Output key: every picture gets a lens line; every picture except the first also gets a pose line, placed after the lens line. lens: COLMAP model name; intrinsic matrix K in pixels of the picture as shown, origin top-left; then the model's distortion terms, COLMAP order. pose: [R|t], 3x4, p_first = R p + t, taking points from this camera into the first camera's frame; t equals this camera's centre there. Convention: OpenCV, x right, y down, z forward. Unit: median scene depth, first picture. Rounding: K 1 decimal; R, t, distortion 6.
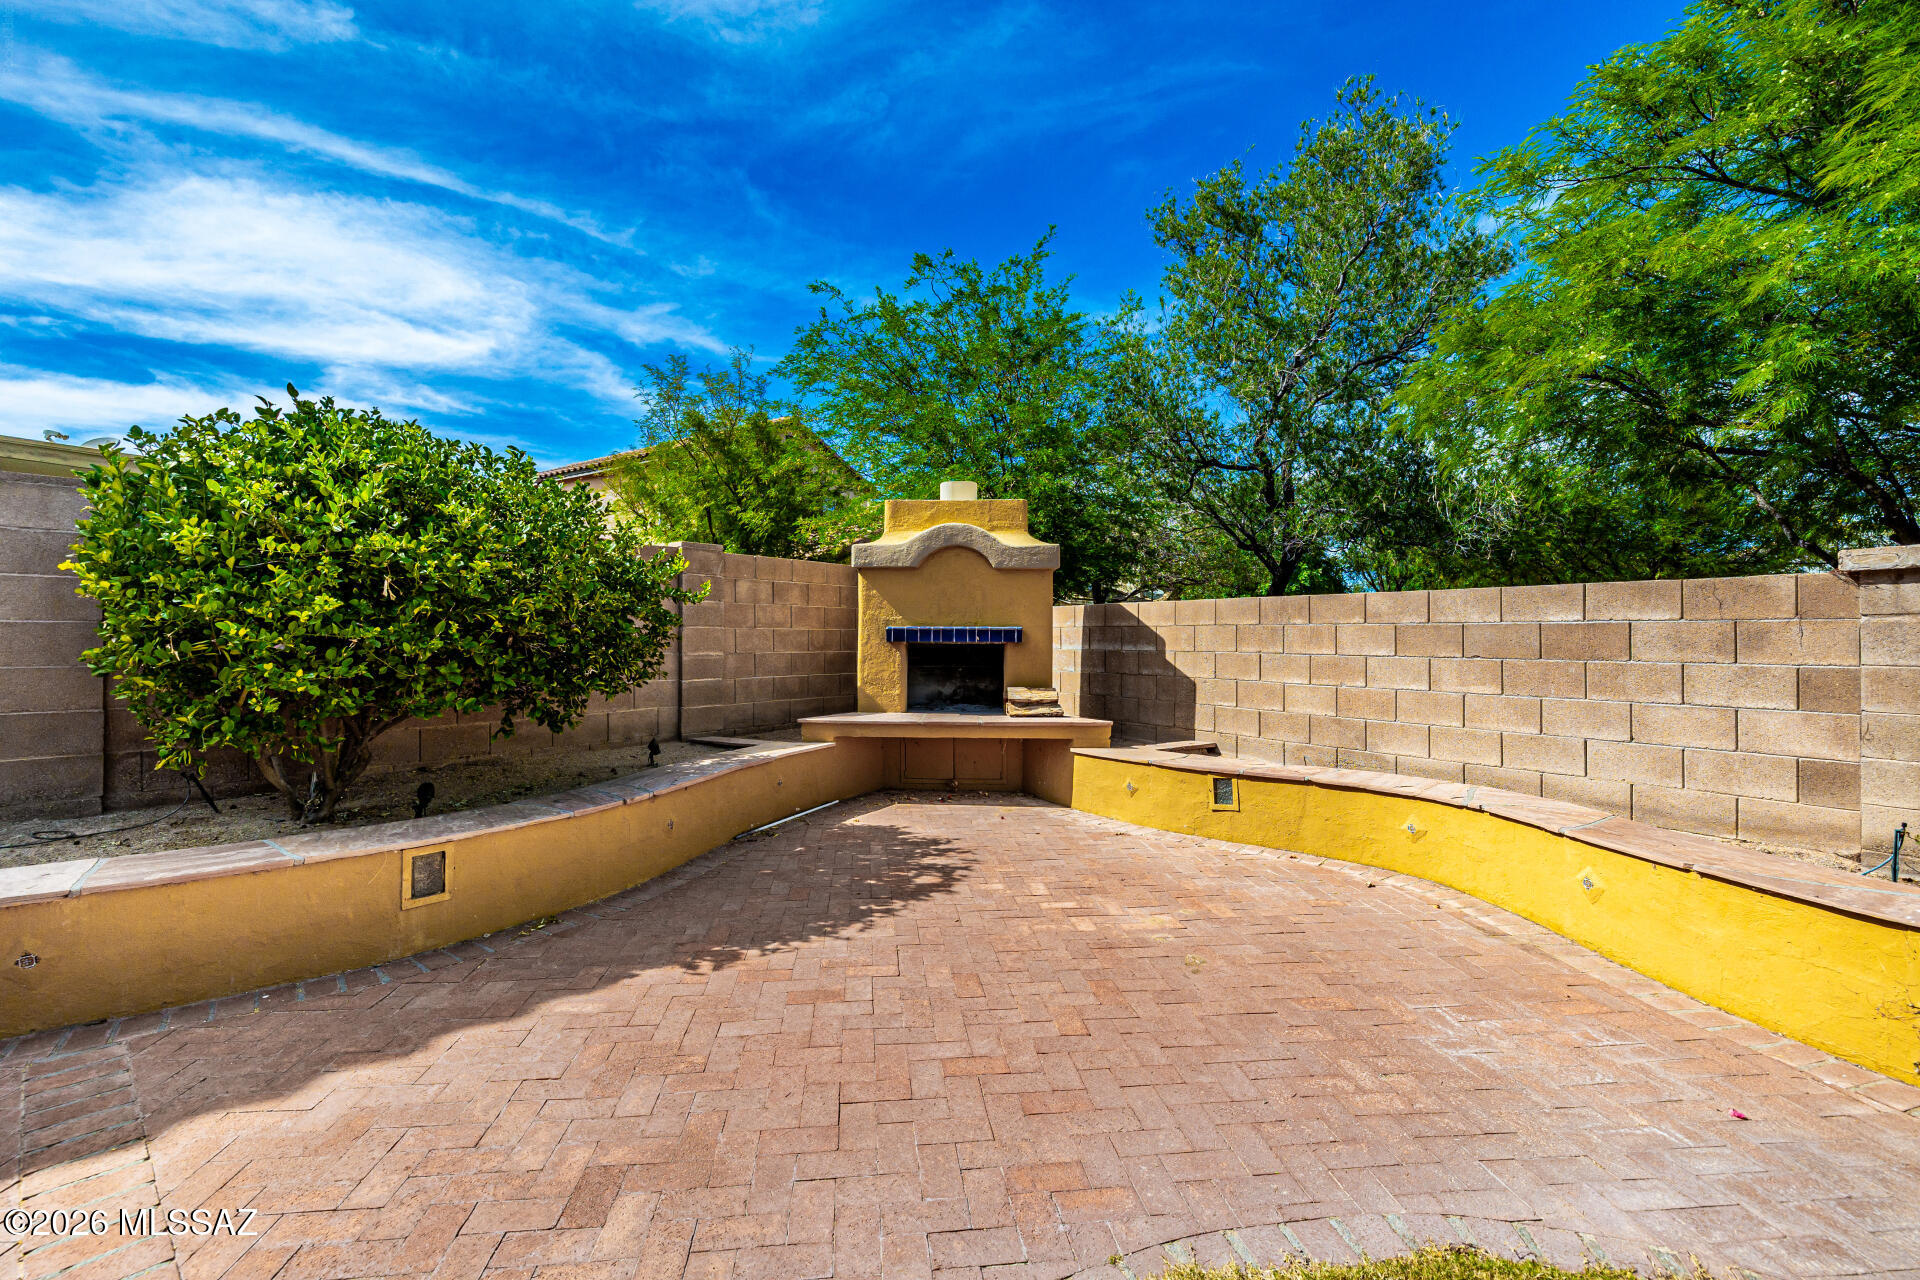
lens RADIAL K [[813.7, 0, 963.7], [0, 813.7, 635.4], [0, 0, 1]] dist [0.007874, 0.000063]
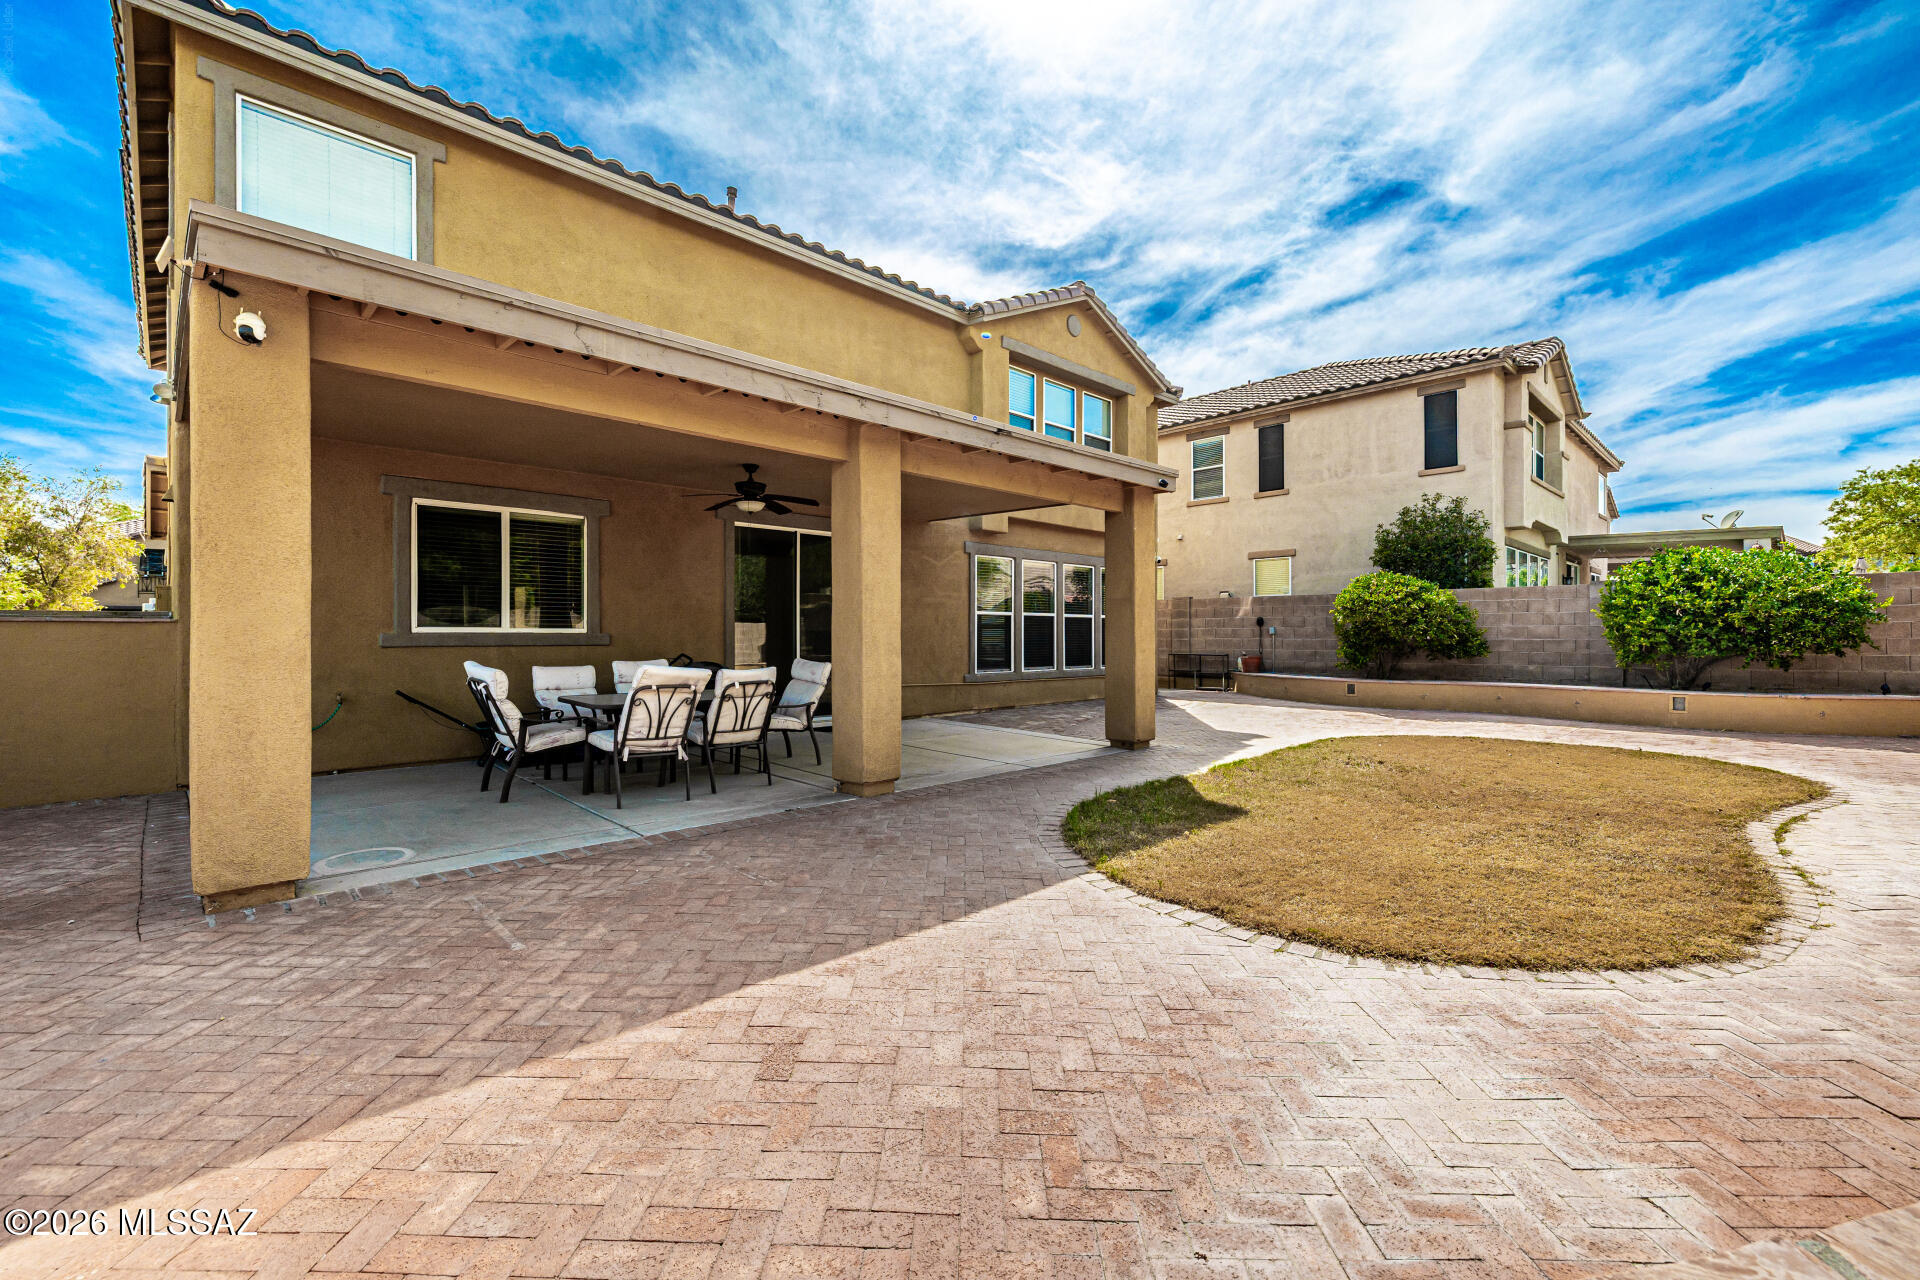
lens RADIAL K [[813.7, 0, 963.7], [0, 813.7, 635.4], [0, 0, 1]] dist [0.007874, 0.000063]
pose [[-0.096836, -0.002900, -0.995296, 2.549271], [0.004707, 0.999983, -0.003372, 0.025224], [0.995289, -0.005012, -0.096821, -1.323516]]
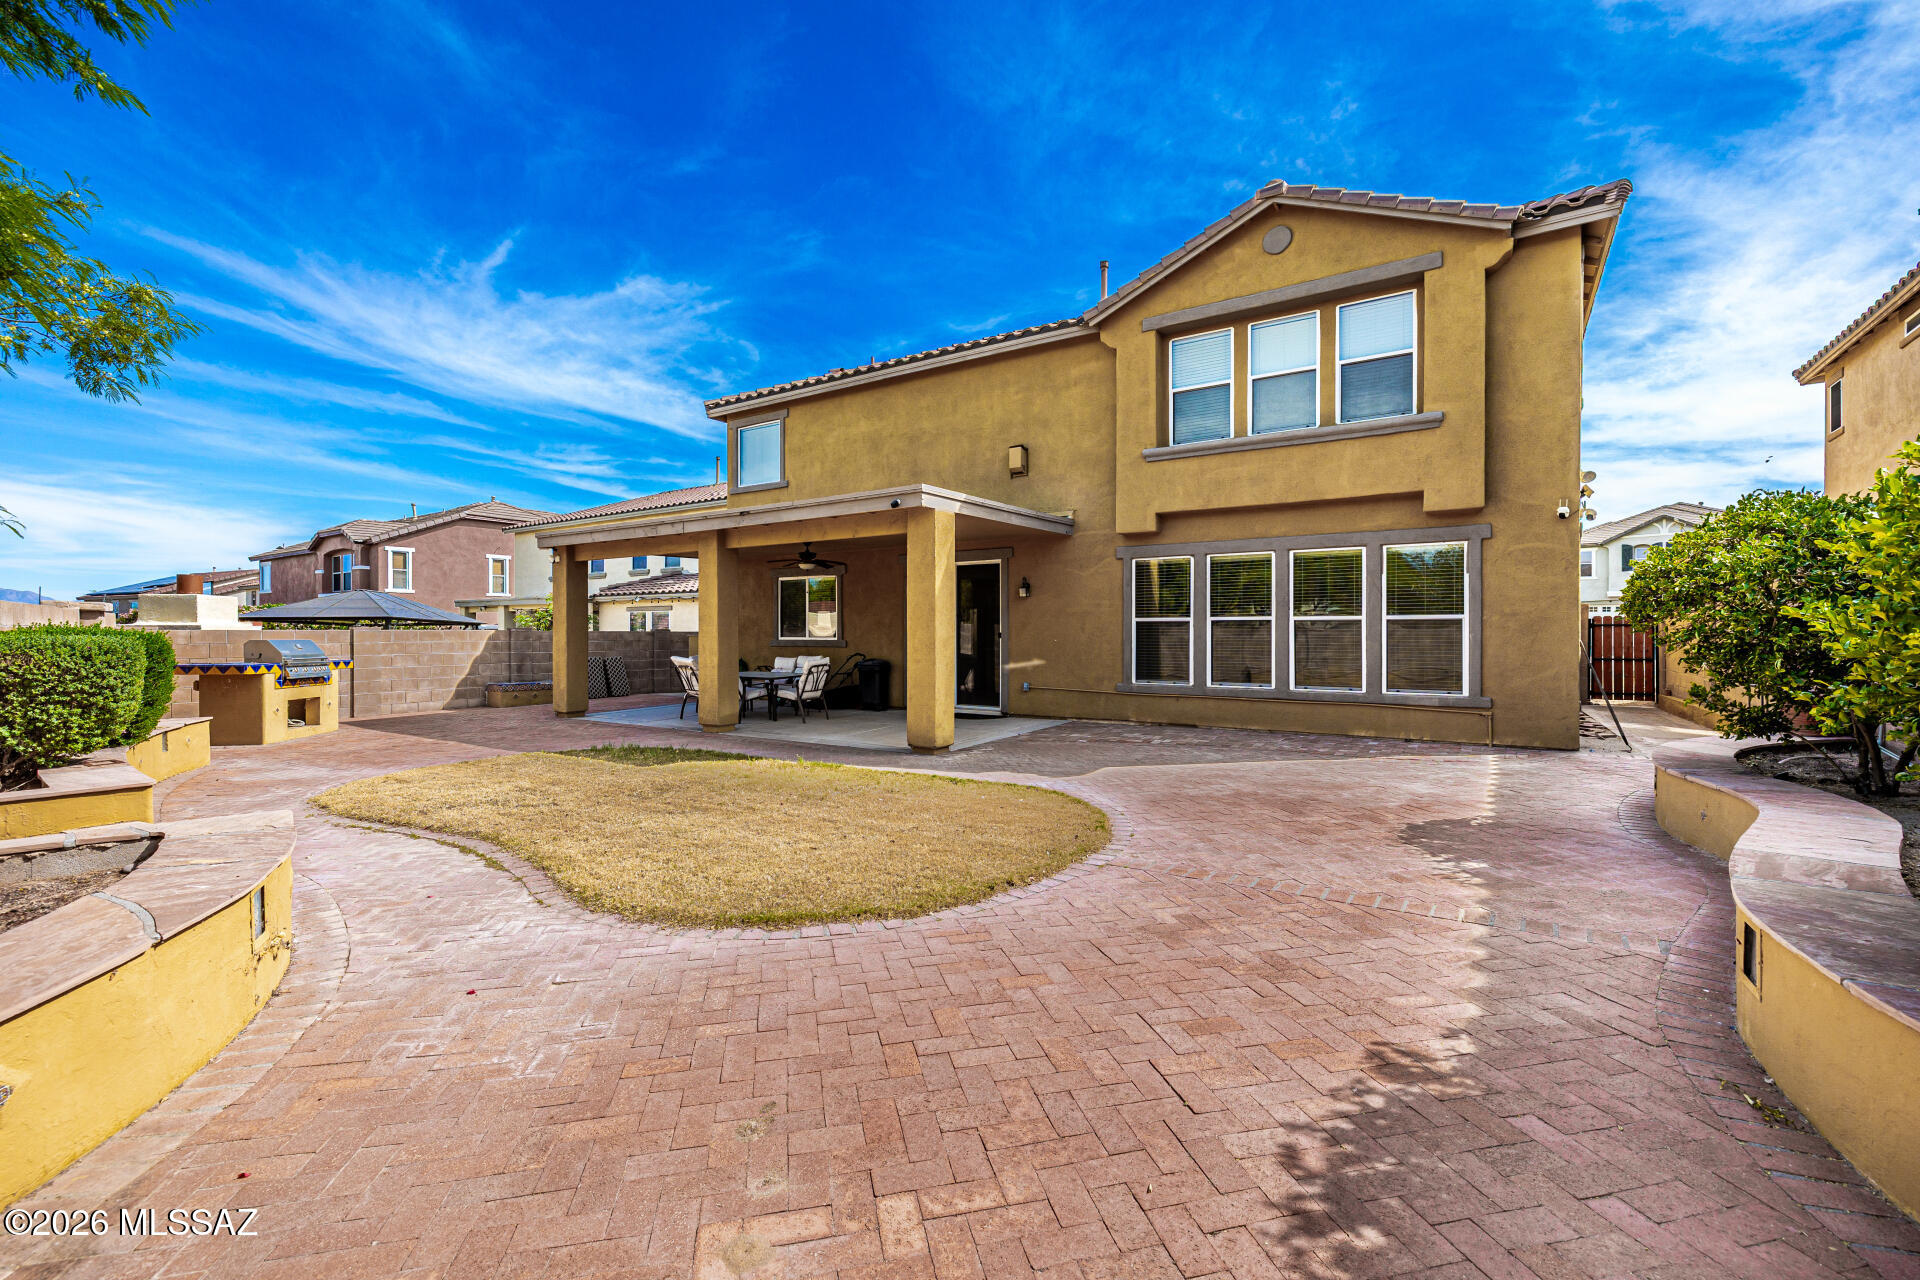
lens RADIAL K [[813.7, 0, 963.7], [0, 813.7, 635.4], [0, 0, 1]] dist [0.007874, 0.000063]
pose [[-0.993688, -0.002972, -0.112137, 0.178567], [-0.002688, 0.999993, -0.002680, -0.008437], [0.112144, -0.002362, -0.993689, 1.563348]]
